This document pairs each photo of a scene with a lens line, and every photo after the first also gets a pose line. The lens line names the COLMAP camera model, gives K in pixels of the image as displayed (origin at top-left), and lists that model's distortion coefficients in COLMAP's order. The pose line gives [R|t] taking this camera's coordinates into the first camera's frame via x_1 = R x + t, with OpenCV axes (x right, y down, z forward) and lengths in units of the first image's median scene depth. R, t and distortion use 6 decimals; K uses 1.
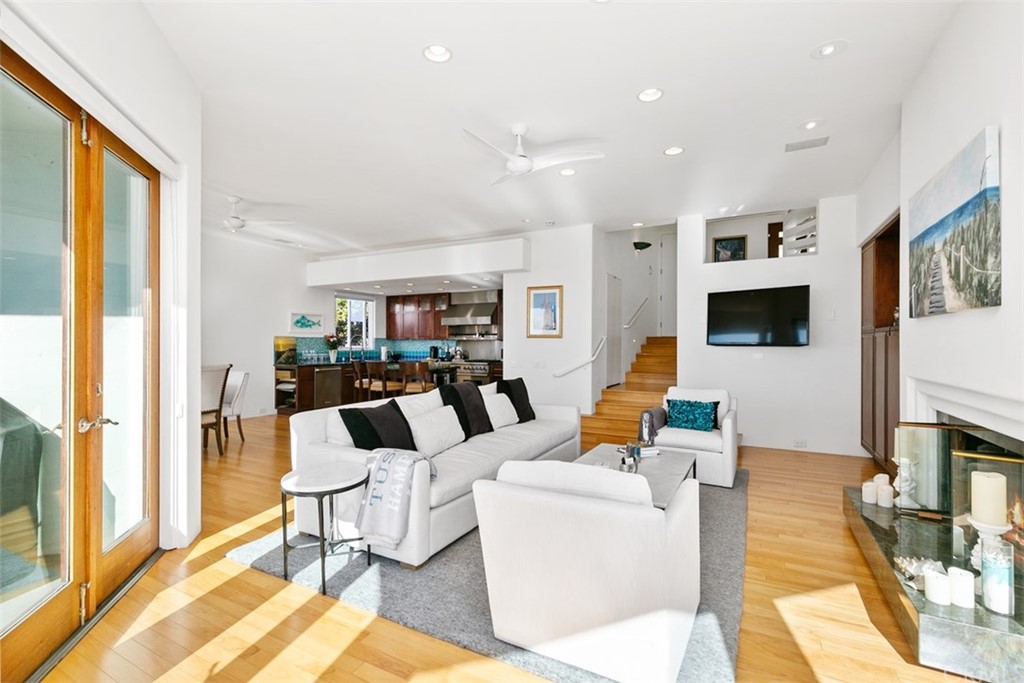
lens RADIAL K [[470.4, 0, 517.3], [0, 470.4, 345.3], [0, 0, 1]] dist [-0.000975, -0.000271]
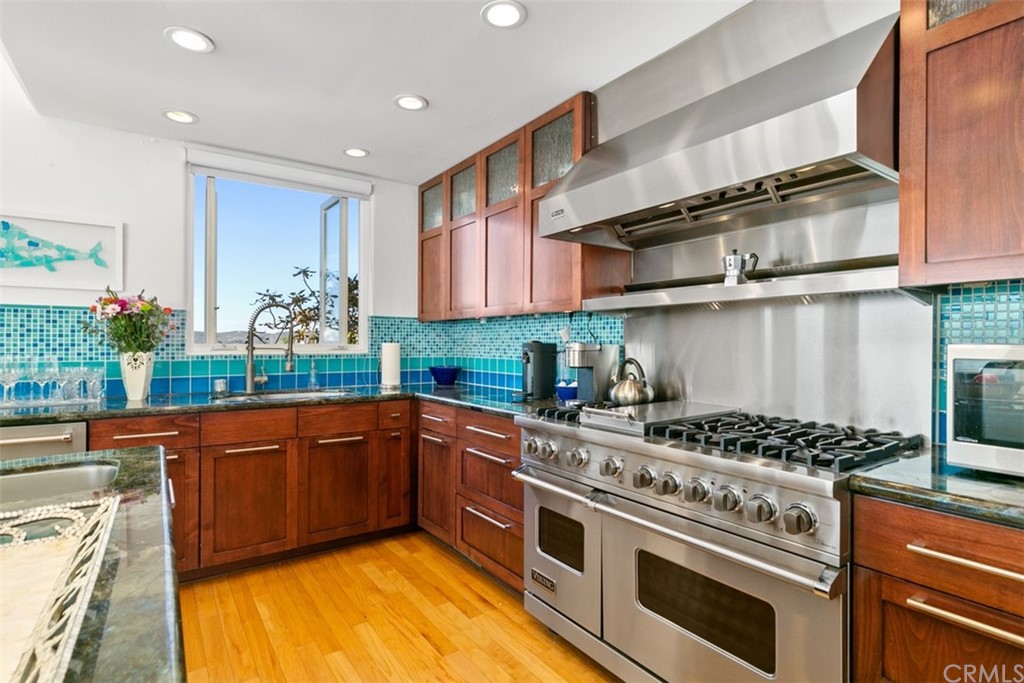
lens RADIAL K [[504.7, 0, 512.8], [0, 504.7, 340.7], [0, 0, 1]] dist [-0.003709, -0.000521]
pose [[0.887474, -0.006698, -0.460809, -0.073209], [-0.001501, 0.999847, -0.017425, 0.006798], [0.460856, 0.016156, 0.887328, 0.826952]]
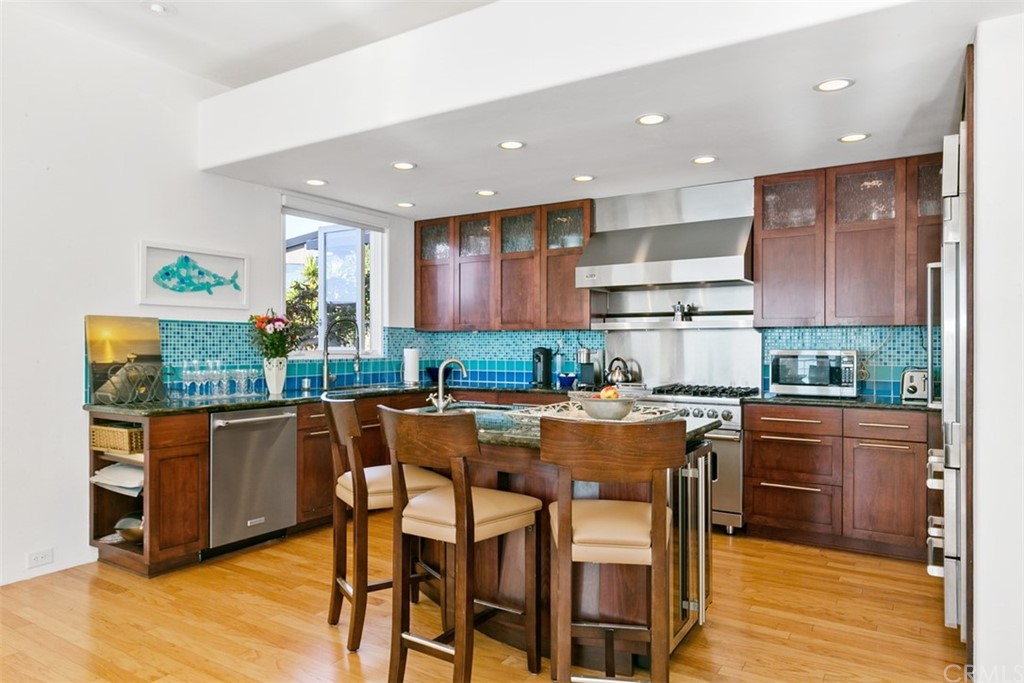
lens RADIAL K [[670.3, 0, 507.3], [0, 670.3, 341.0], [0, 0, 1]] dist [0.009940, 0.002313]
pose [[0.996506, -0.007767, -0.083155, -0.176788], [0.006372, 0.999835, -0.017029, 0.006181], [0.083273, 0.016440, 0.996391, 0.511481]]
